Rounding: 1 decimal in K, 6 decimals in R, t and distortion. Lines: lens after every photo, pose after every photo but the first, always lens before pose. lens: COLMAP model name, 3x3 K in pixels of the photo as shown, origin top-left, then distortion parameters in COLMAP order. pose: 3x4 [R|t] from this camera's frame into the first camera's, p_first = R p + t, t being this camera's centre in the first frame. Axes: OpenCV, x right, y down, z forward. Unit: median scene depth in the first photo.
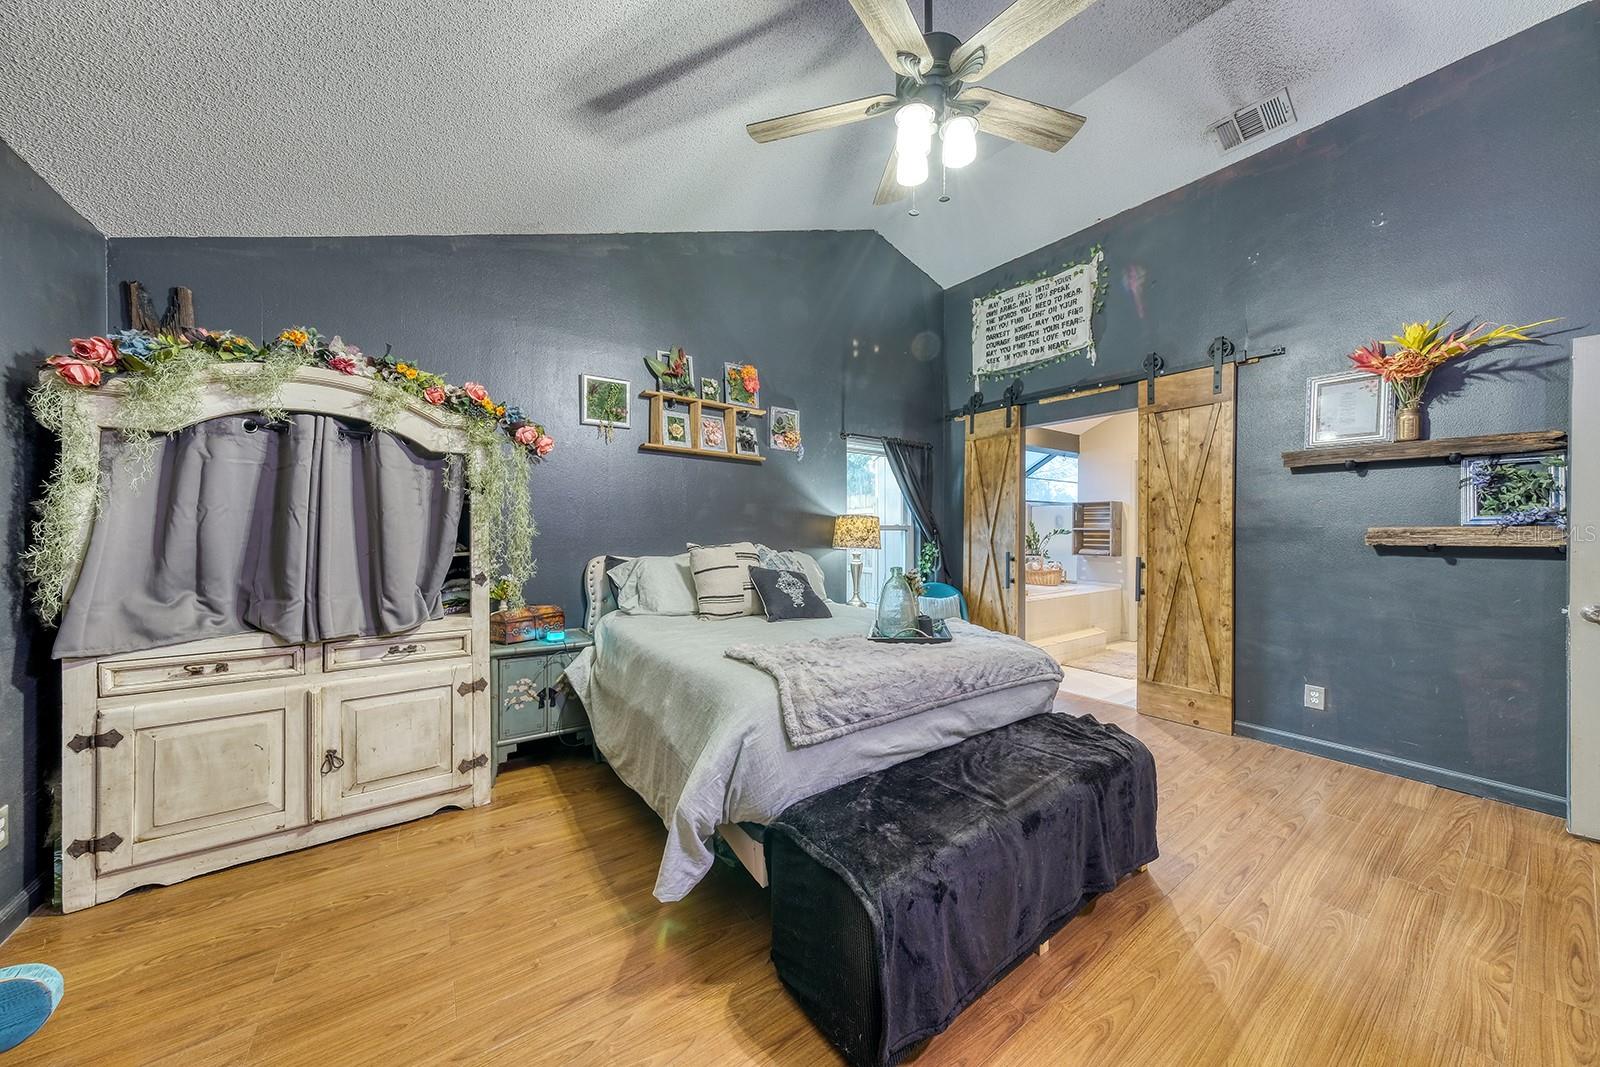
lens RADIAL K [[549.0, 0, 798.7], [0, 549.0, 528.4], [0, 0, 1]] dist [-0.000731, 0.000007]
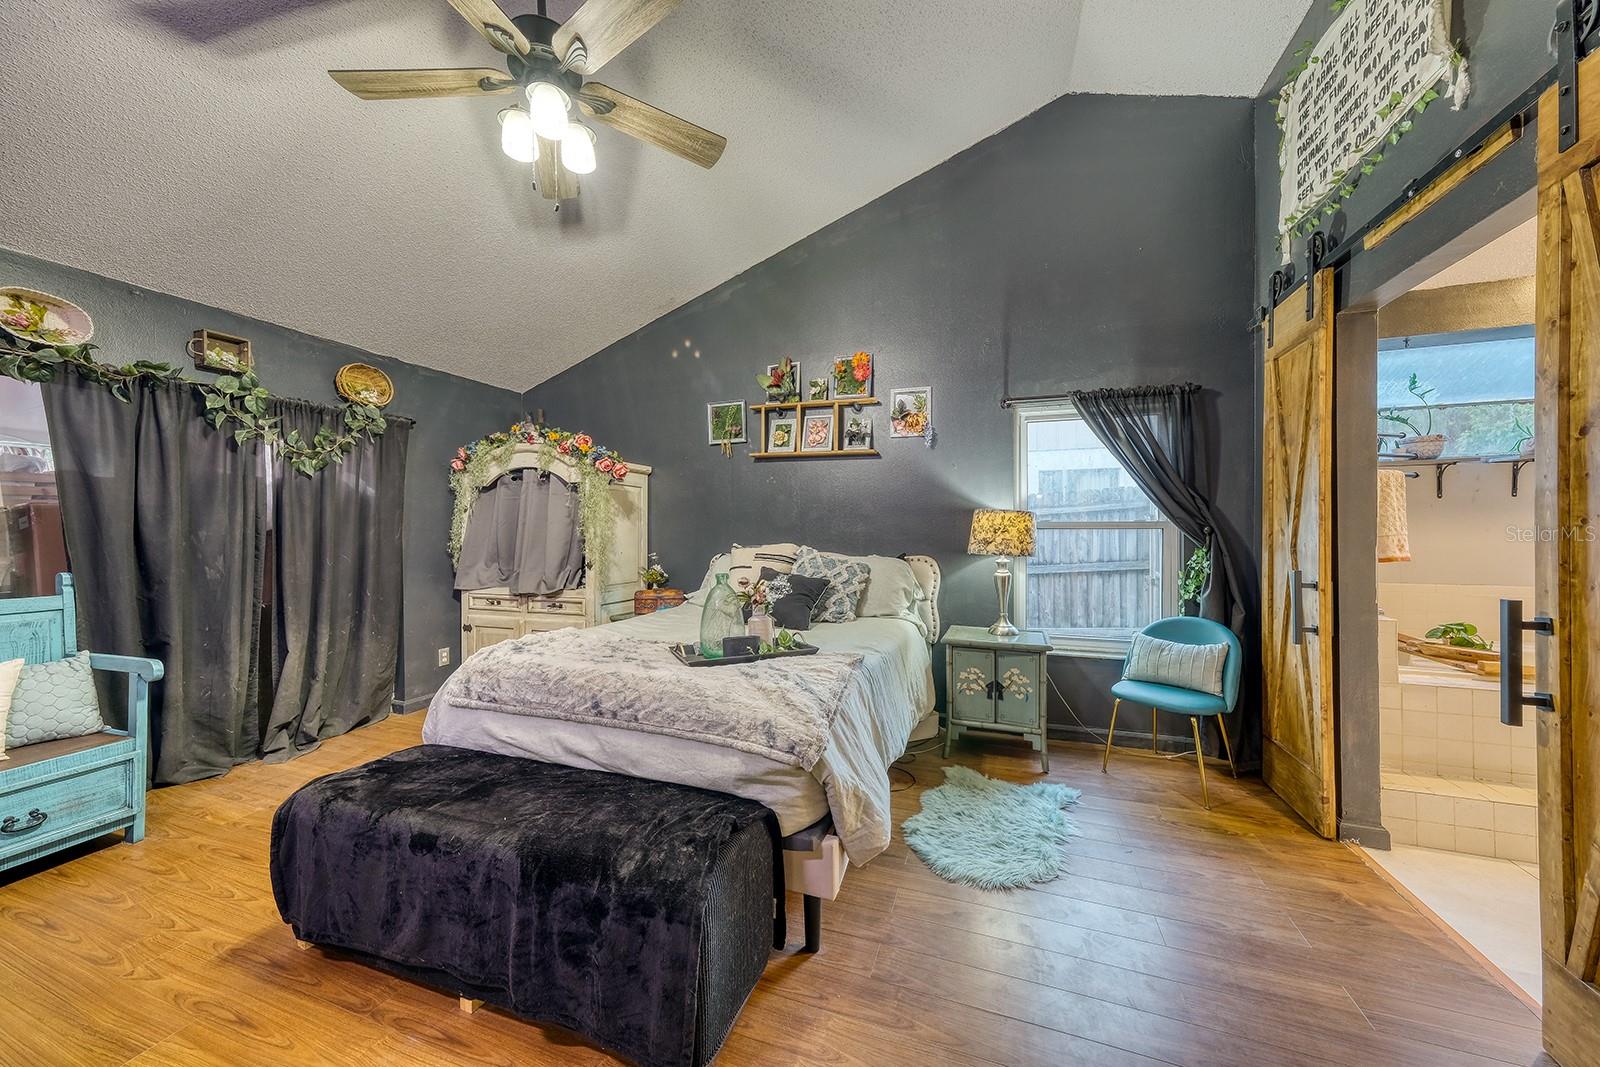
lens RADIAL K [[555.4, 0, 799.7], [0, 555.4, 527.4], [0, 0, 1]] dist [0.001050, 0.000259]
pose [[0.558547, -0.013078, -0.829370, 0.661383], [0.008151, 0.999914, -0.010278, 0.006263], [0.829433, -0.001019, 0.558606, 0.420151]]
